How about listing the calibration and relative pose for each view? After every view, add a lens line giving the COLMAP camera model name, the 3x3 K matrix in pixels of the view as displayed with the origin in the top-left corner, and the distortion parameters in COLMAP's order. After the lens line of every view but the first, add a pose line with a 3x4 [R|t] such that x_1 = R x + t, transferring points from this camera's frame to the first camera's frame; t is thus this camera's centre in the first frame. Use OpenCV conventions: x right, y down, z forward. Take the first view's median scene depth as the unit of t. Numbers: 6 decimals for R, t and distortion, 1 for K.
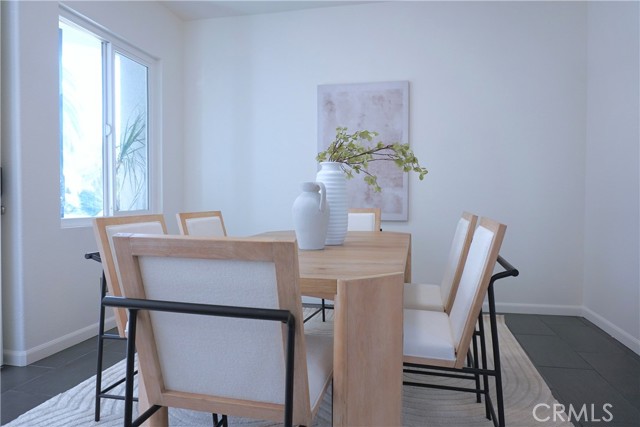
lens RADIAL K [[427.2, 0, 320.0], [0, 427.2, 213.5], [0, 0, 1]] dist [-0.047489, 0.033869]
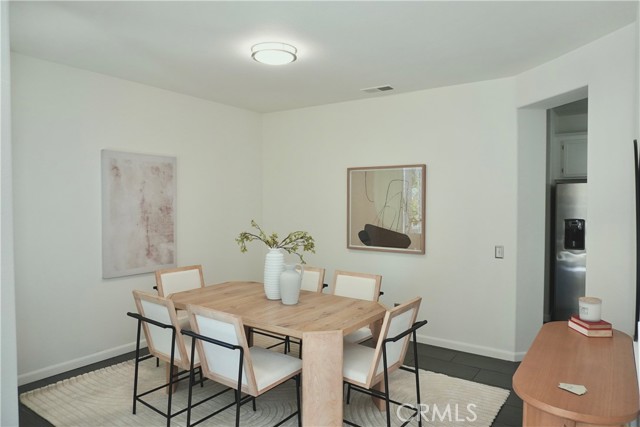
lens RADIAL K [[427.2, 0, 320.0], [0, 427.2, 213.5], [0, 0, 1]] dist [-0.047489, 0.033869]
pose [[0.388570, -0.024180, 0.921102, -0.771701], [0.031374, 0.999423, 0.013001, -0.146292], [-0.920885, 0.023847, 0.389104, 0.119205]]
